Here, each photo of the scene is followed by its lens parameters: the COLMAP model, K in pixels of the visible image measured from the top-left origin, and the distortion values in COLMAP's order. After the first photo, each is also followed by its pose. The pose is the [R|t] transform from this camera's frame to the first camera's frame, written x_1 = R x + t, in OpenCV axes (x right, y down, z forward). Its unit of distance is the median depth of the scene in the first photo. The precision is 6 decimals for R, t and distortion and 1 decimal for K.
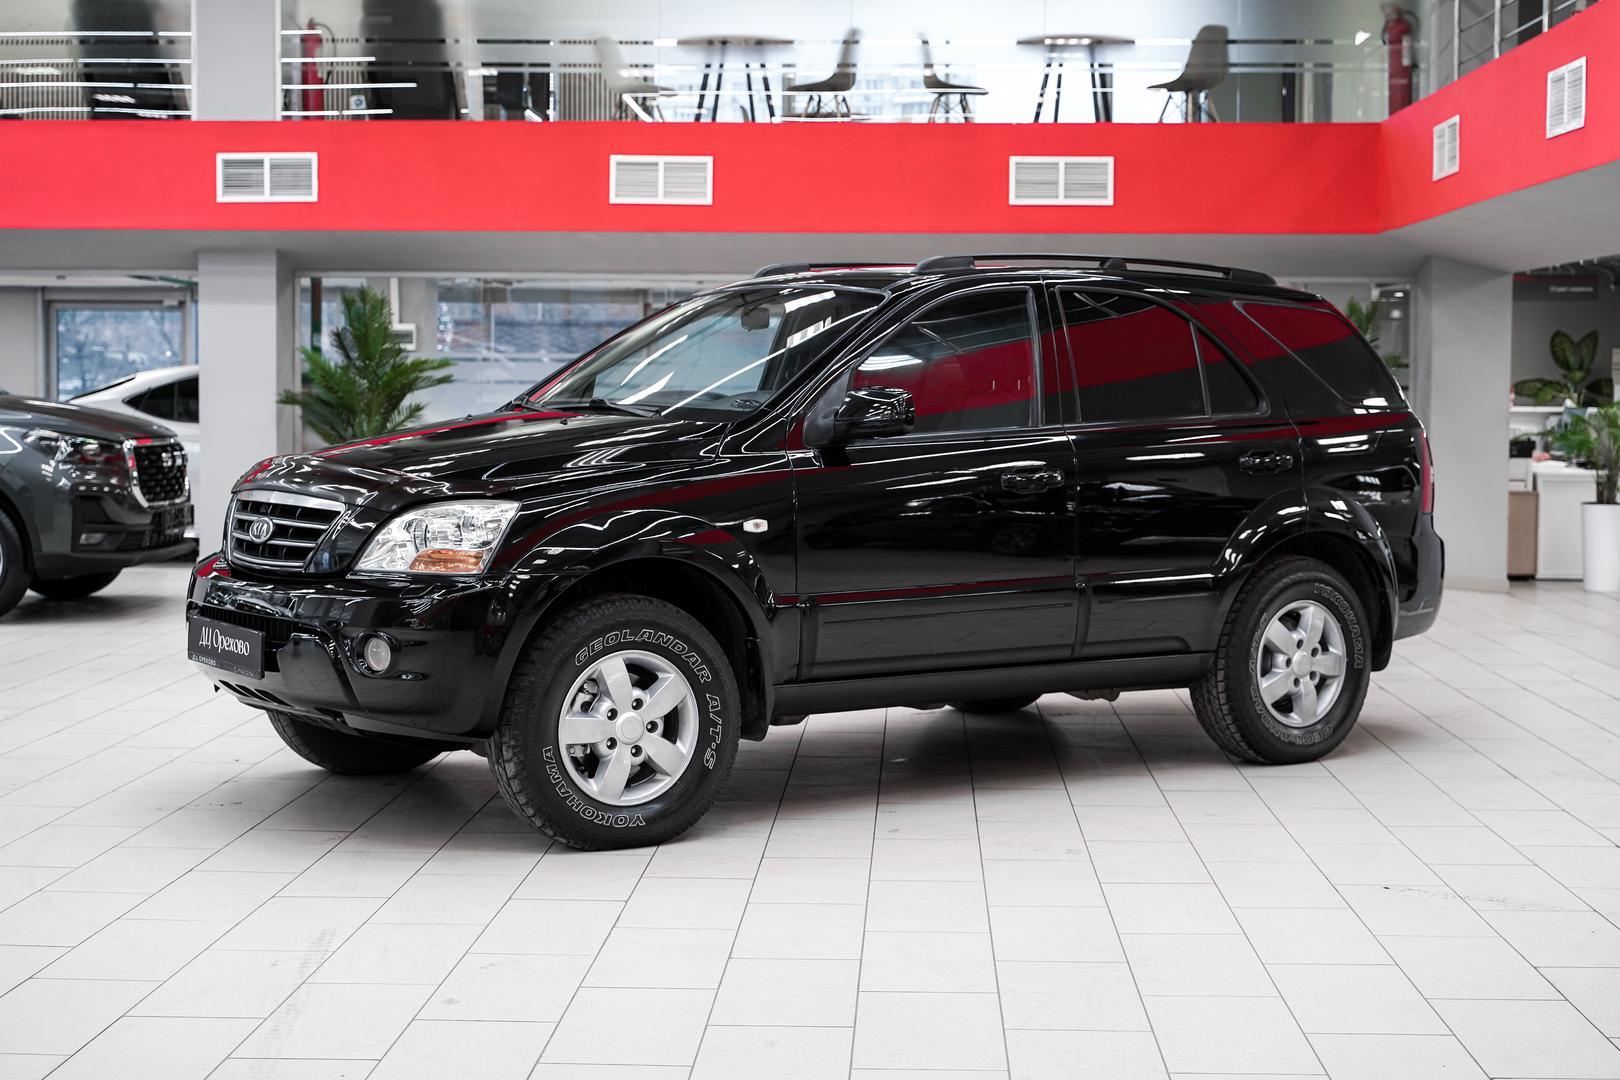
lens RADIAL K [[2544.0, 0, 837.6], [0, 2544.0, 508.2], [0, 0, 1]] dist [0.002566, -0.008711]
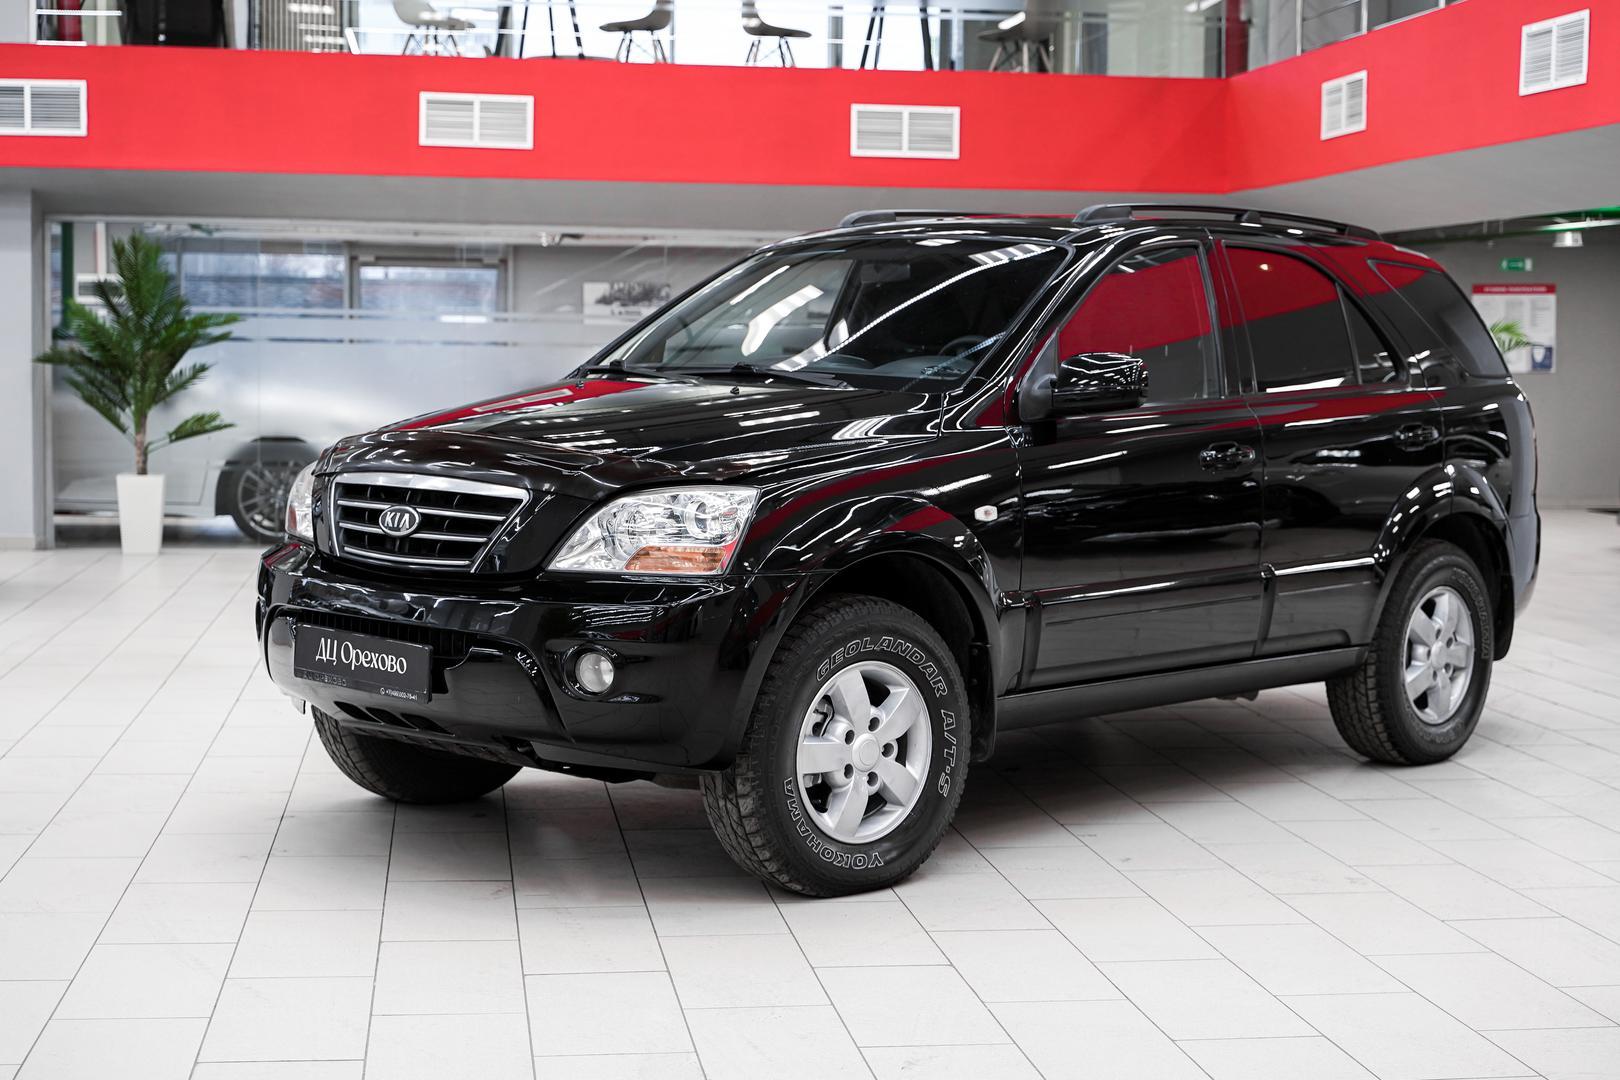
lens RADIAL K [[2544.0, 0, 837.6], [0, 2544.0, 508.2], [0, 0, 1]] dist [0.002566, -0.008711]
pose [[0.983154, -0.004366, 0.182727, -0.204753], [0.001442, 0.999869, 0.016131, -0.007592], [-0.182773, -0.015596, 0.983031, 0.137092]]
